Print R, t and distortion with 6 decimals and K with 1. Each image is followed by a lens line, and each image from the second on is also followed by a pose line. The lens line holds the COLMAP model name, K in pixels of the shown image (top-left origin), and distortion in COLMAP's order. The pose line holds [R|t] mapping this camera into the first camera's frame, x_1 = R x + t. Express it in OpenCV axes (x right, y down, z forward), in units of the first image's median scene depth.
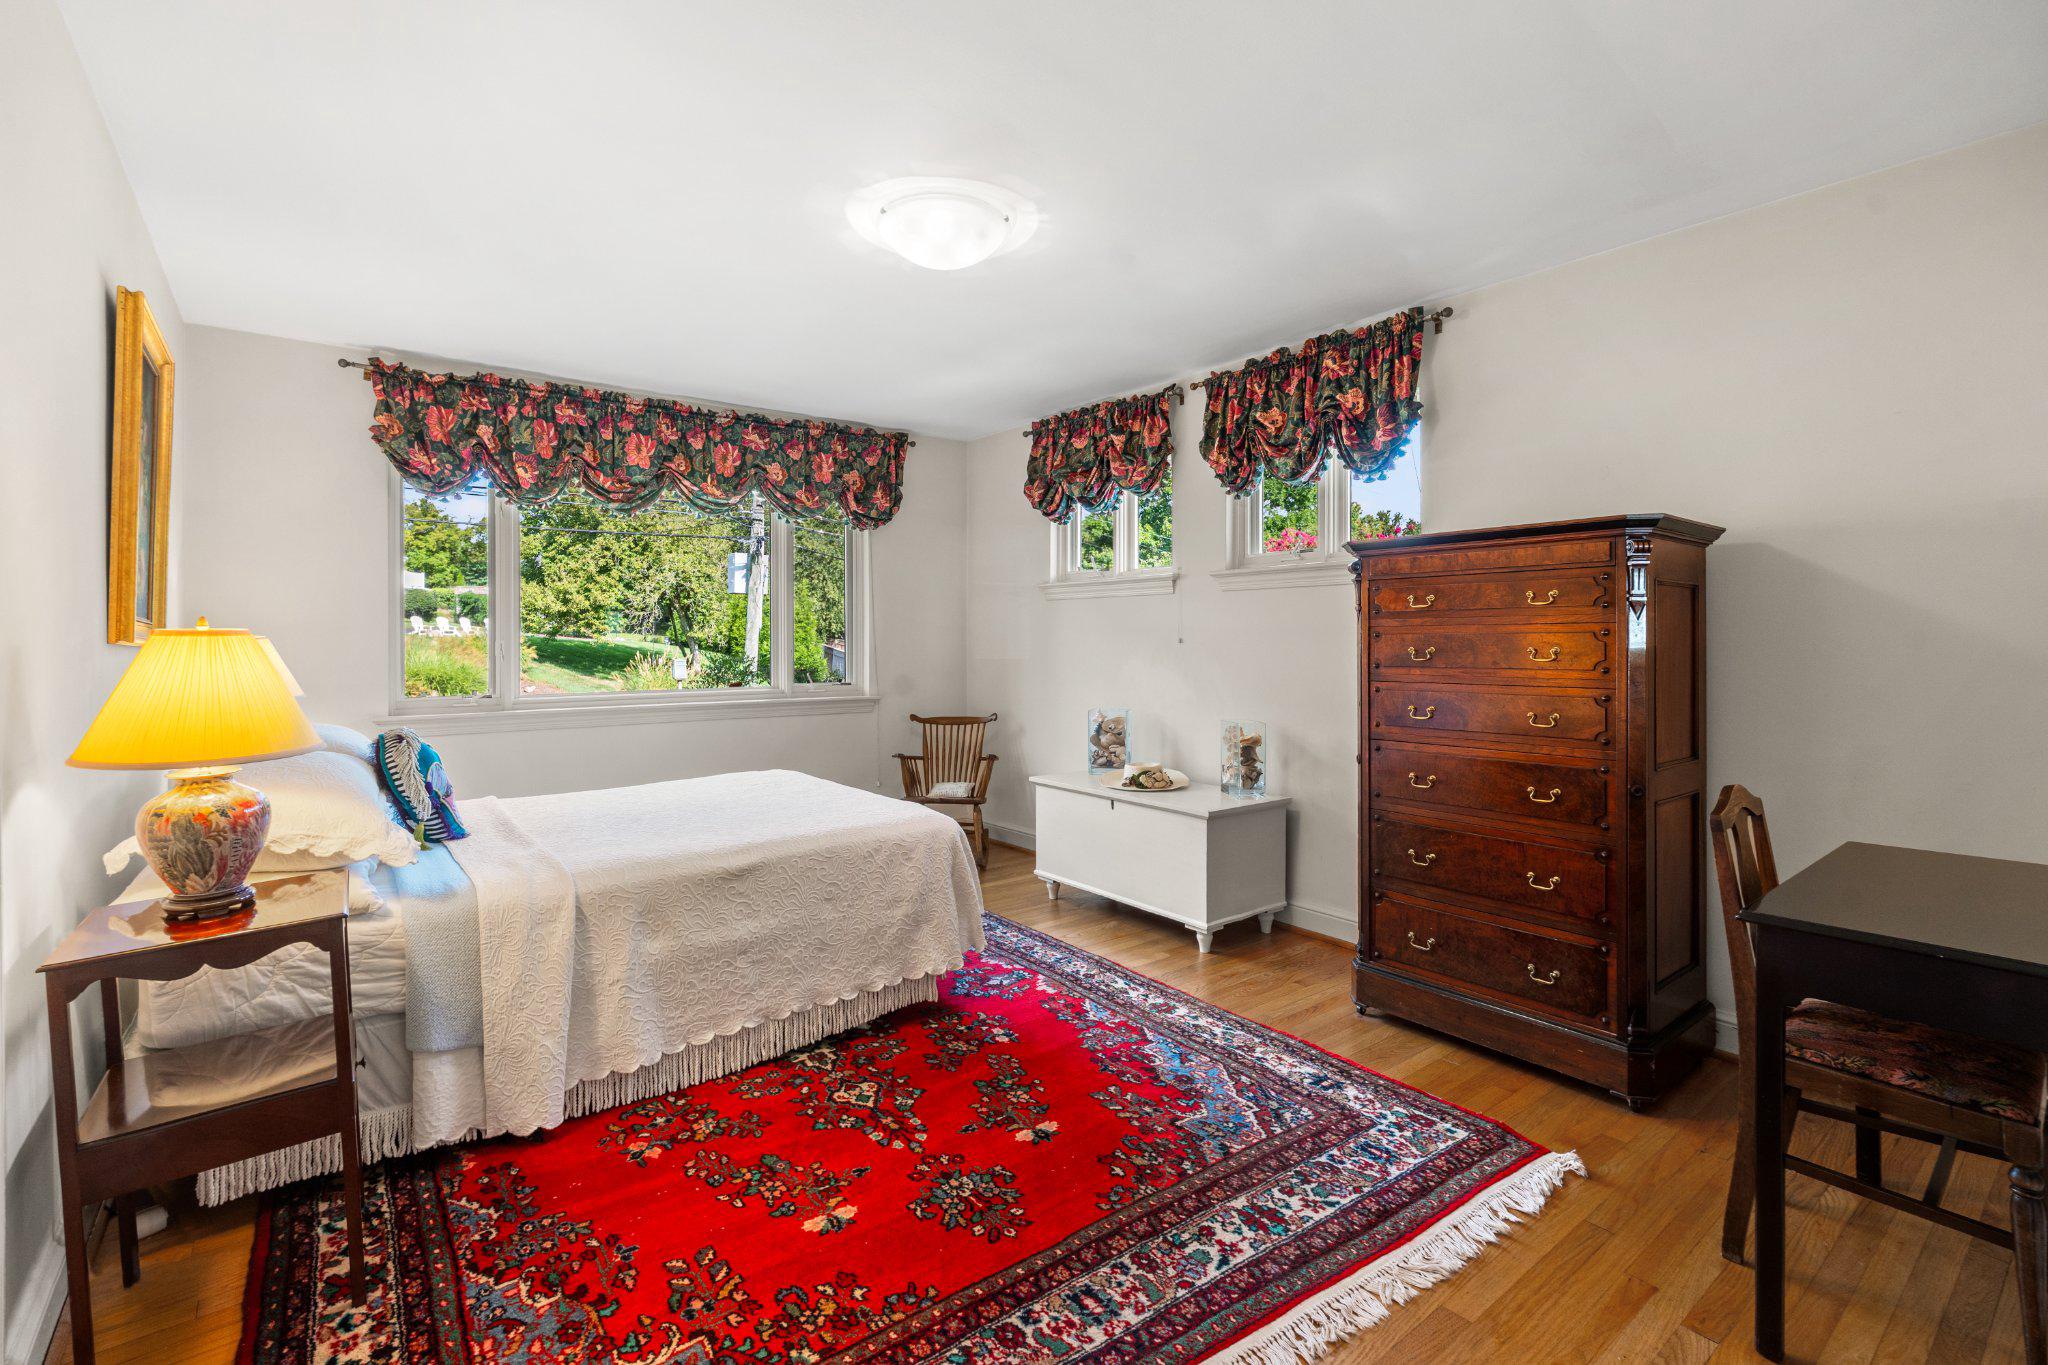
lens RADIAL K [[910.7, 0, 1017.3], [0, 910.7, 638.4], [0, 0, 1]] dist [-0.003239, 0.001068]
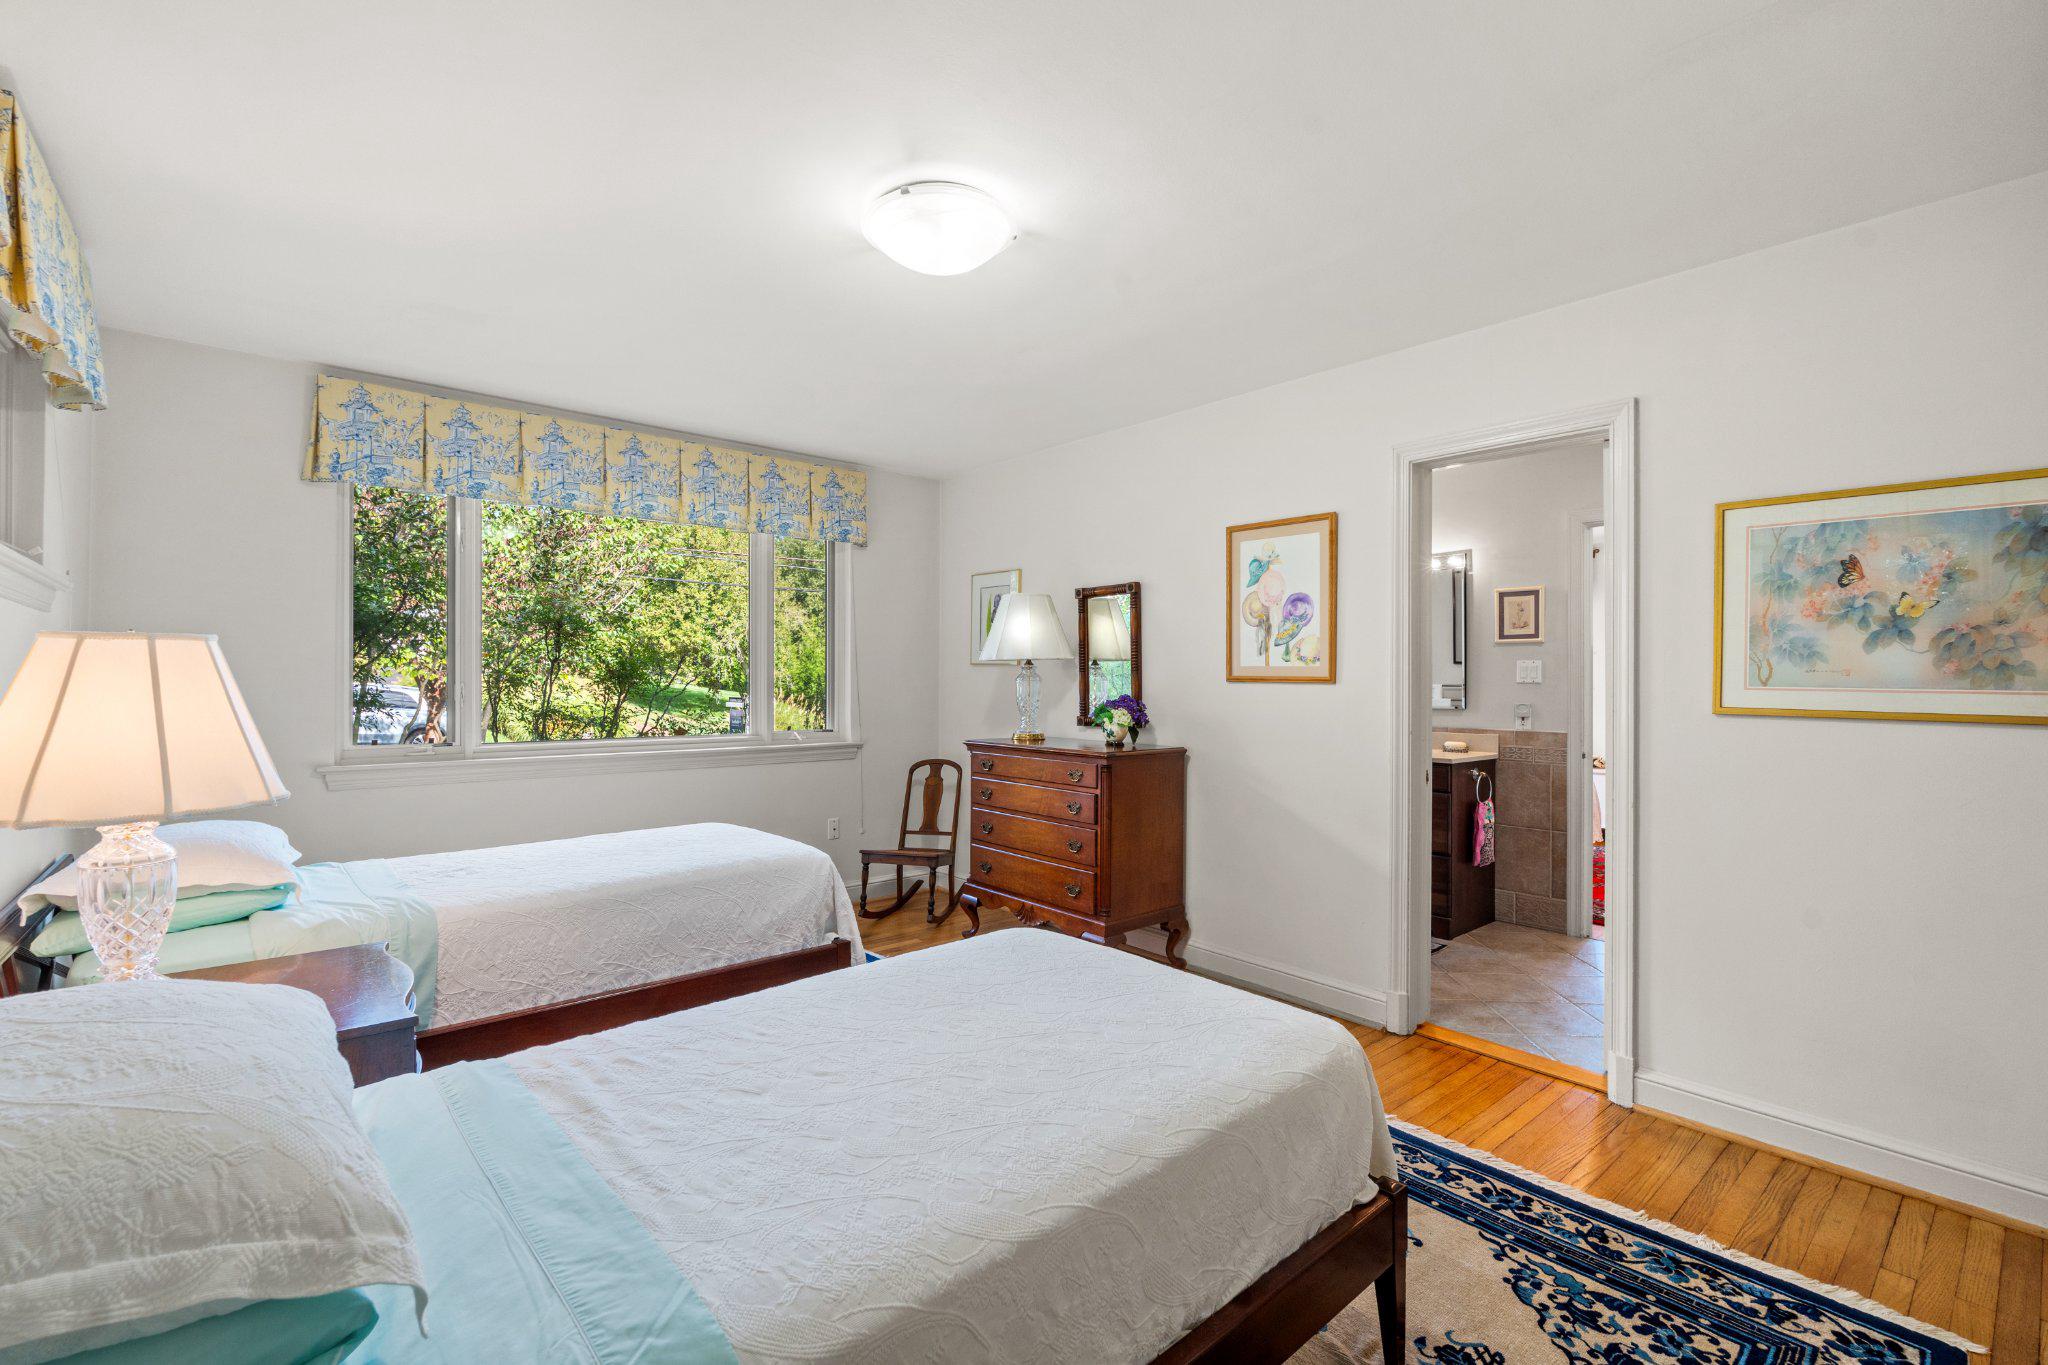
lens RADIAL K [[910.7, 0, 1017.3], [0, 910.7, 683.8], [0, 0, 1]] dist [-0.003239, 0.001068]
pose [[0.998324, -0.001363, 0.057859, -1.065688], [0.001303, 0.999999, 0.001066, -0.008446], [-0.057860, -0.000989, 0.998324, -0.220695]]
